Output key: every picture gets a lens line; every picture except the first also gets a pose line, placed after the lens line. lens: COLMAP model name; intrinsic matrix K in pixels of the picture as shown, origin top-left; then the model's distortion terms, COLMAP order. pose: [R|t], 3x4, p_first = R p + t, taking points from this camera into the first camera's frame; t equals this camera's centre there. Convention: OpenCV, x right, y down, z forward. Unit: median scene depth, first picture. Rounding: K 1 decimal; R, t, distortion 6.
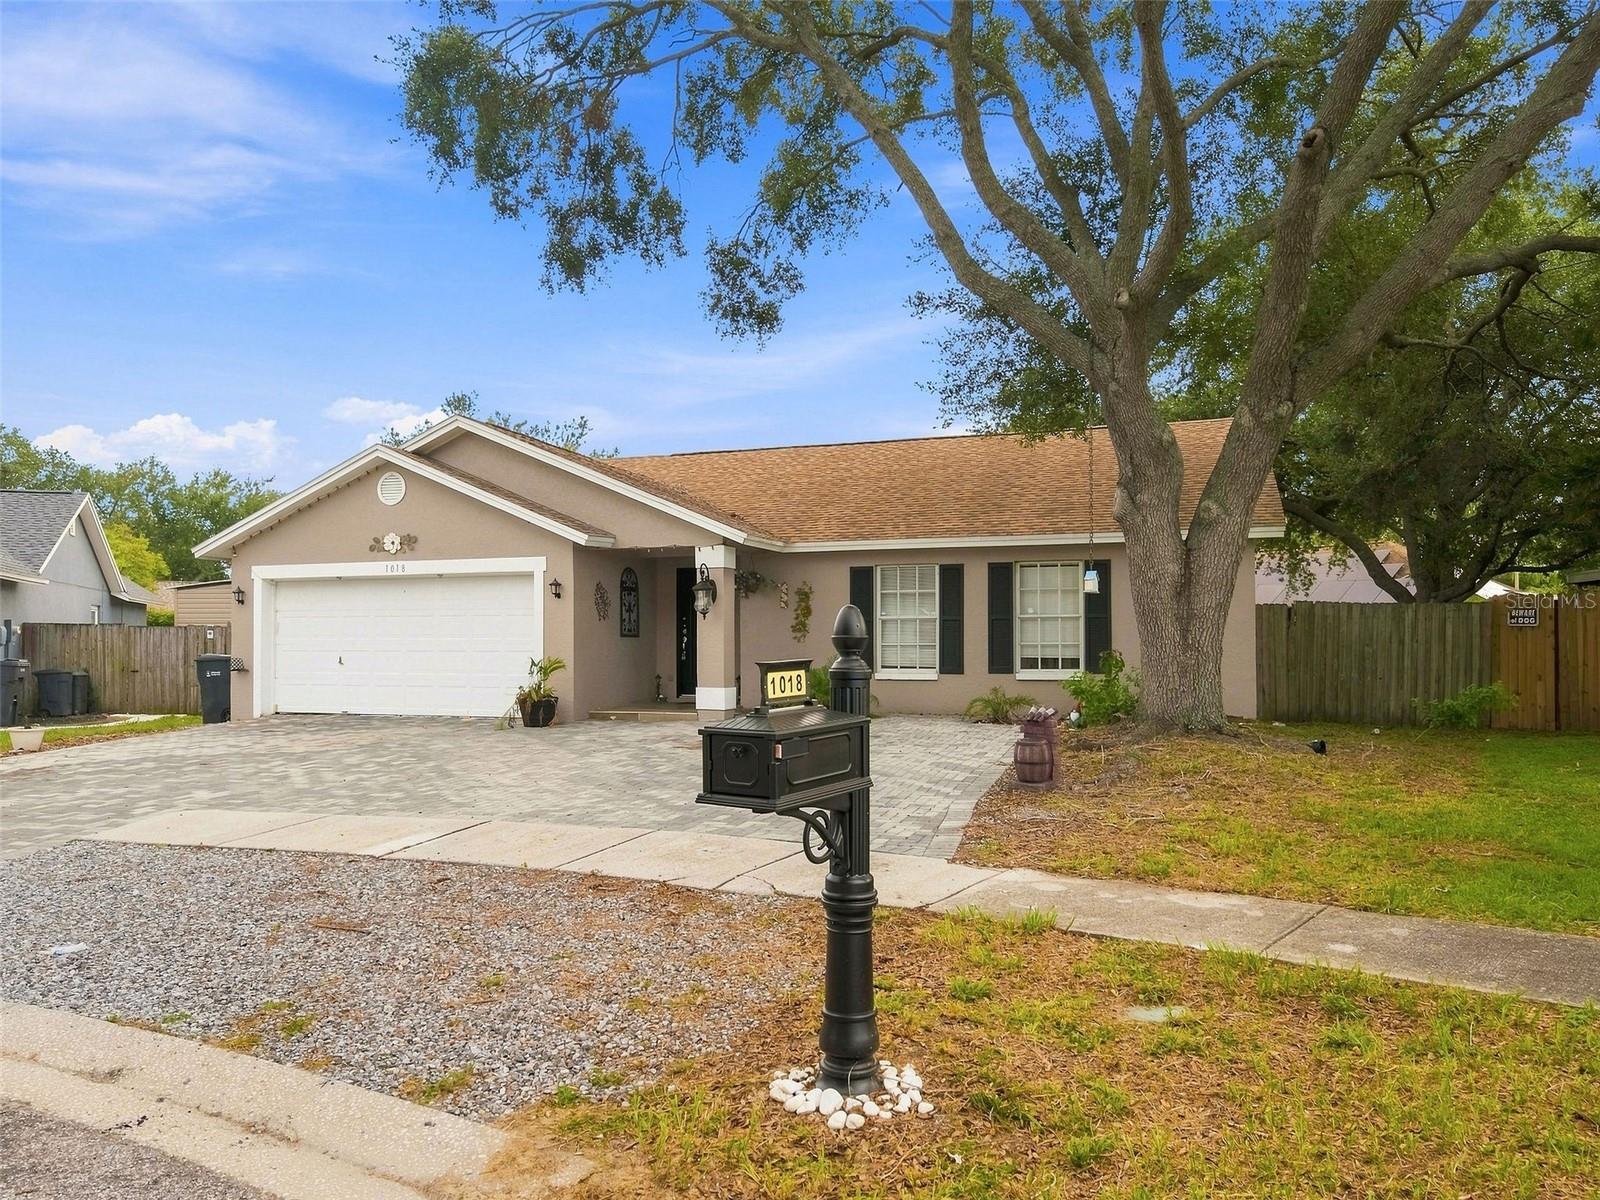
lens RADIAL K [[1090.9, 0, 800.1], [0, 1090.9, 679.5], [0, 0, 1]] dist [0.000486, 0.001827]
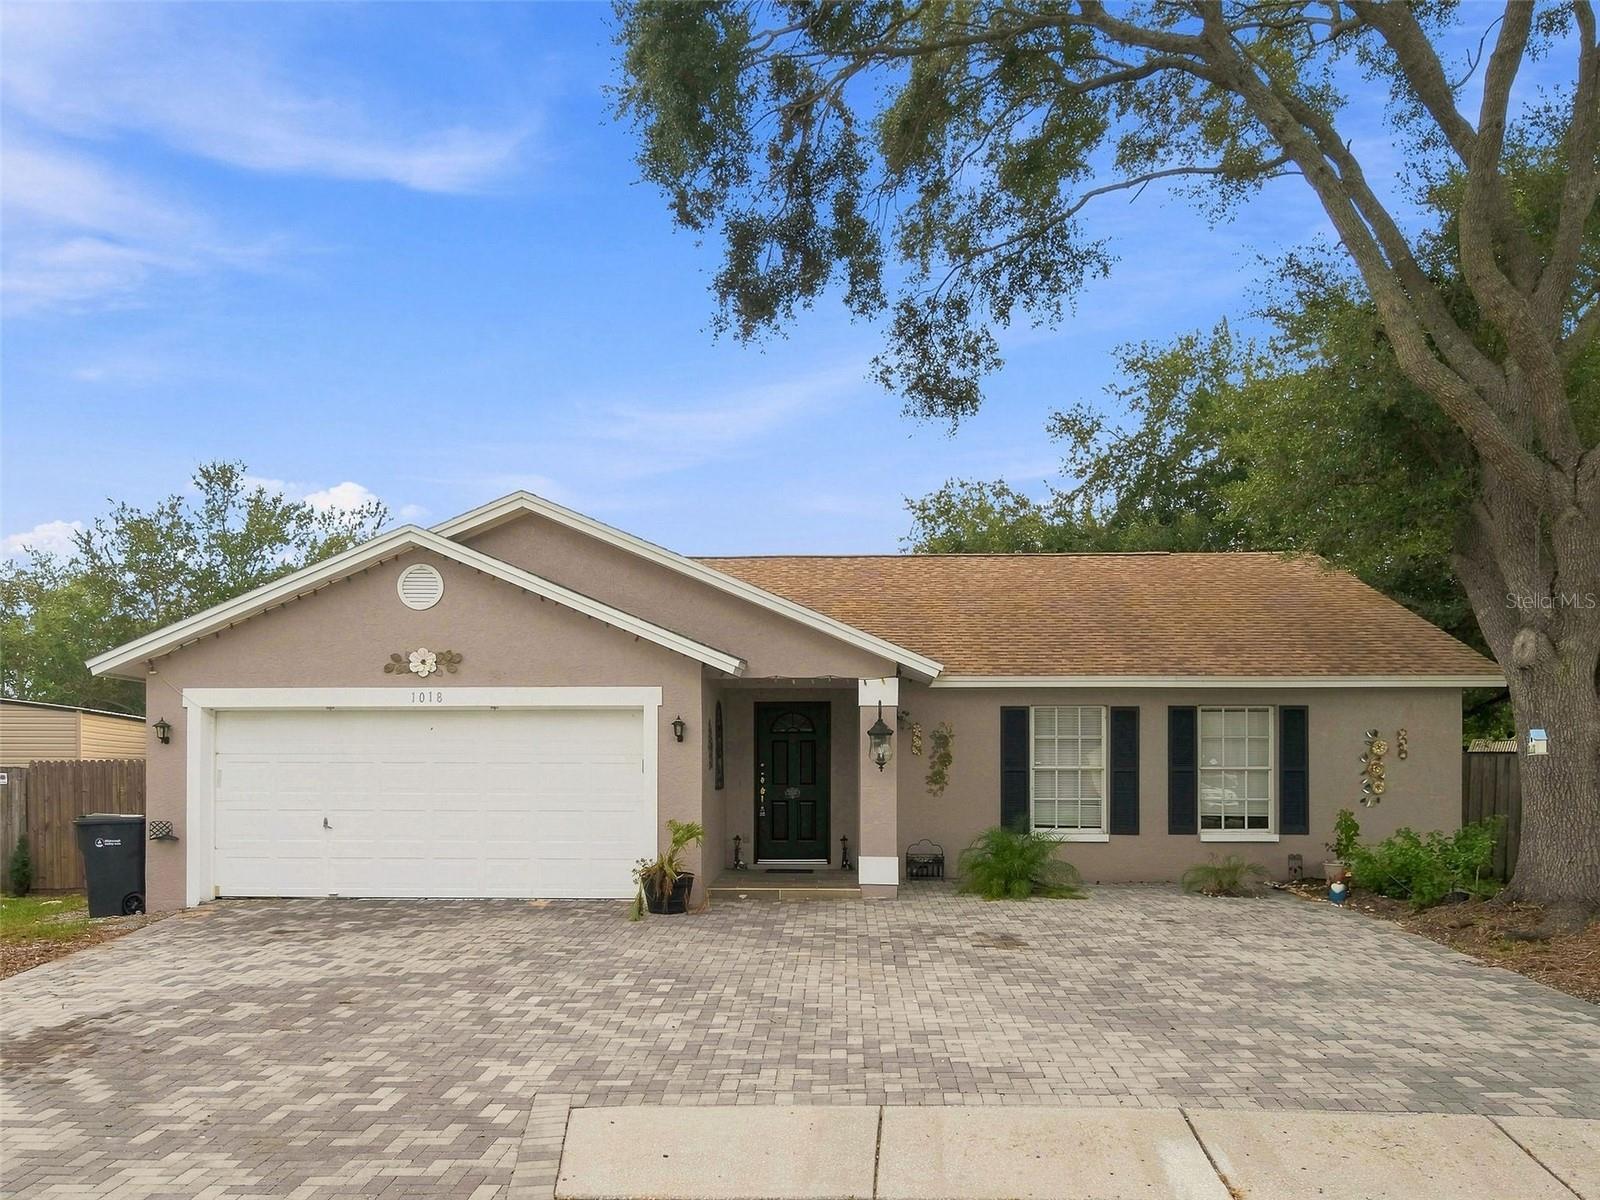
lens RADIAL K [[1157.7, 0, 800.5], [0, 1157.7, 814.8], [0, 0, 1]] dist [0.005663, 0.005709]
pose [[0.961005, -0.008861, 0.276390, -0.358283], [0.007468, 0.999954, 0.006092, -0.027649], [-0.276431, -0.003790, 0.961026, 0.197541]]
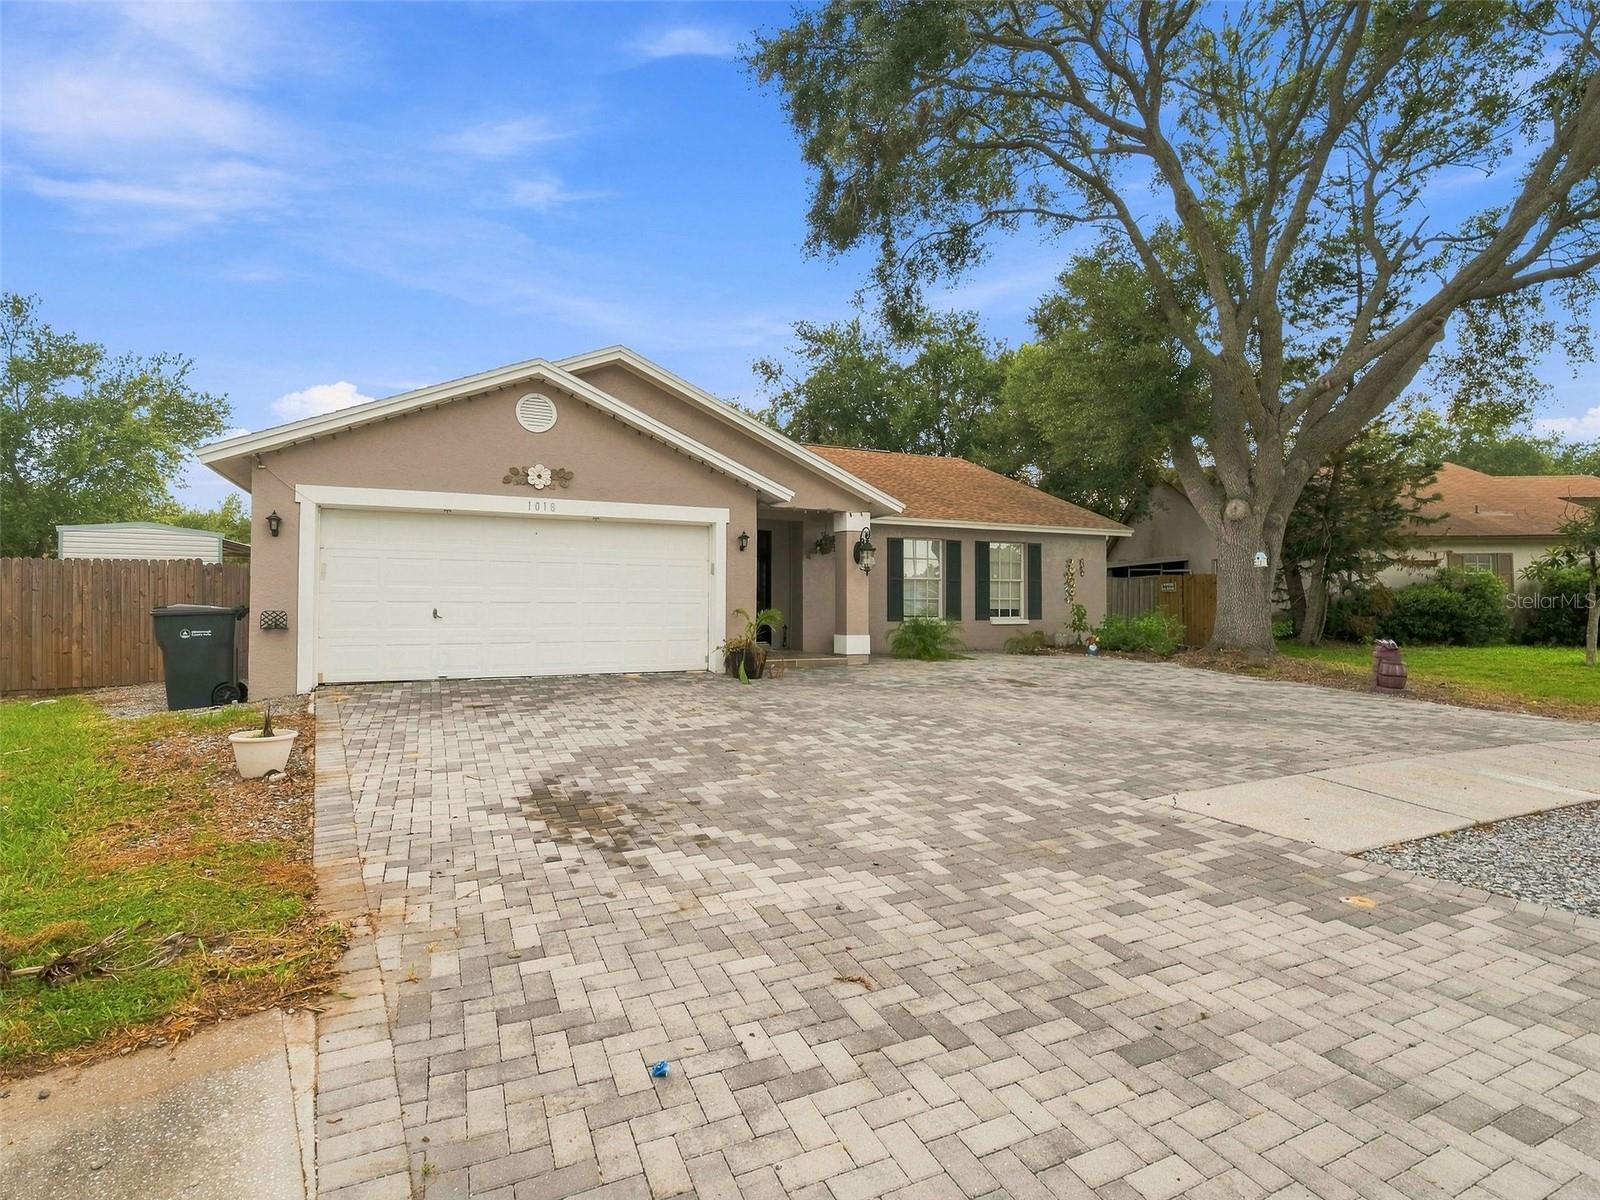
lens RADIAL K [[759.8, 0, 793.0], [0, 759.8, 608.0], [0, 0, 1]] dist [0.016672, -0.012006]
pose [[0.736200, -0.000654, 0.676764, -0.653954], [0.016674, 0.999714, -0.017171, -0.008385], [-0.676559, 0.023926, 0.736000, 0.441699]]
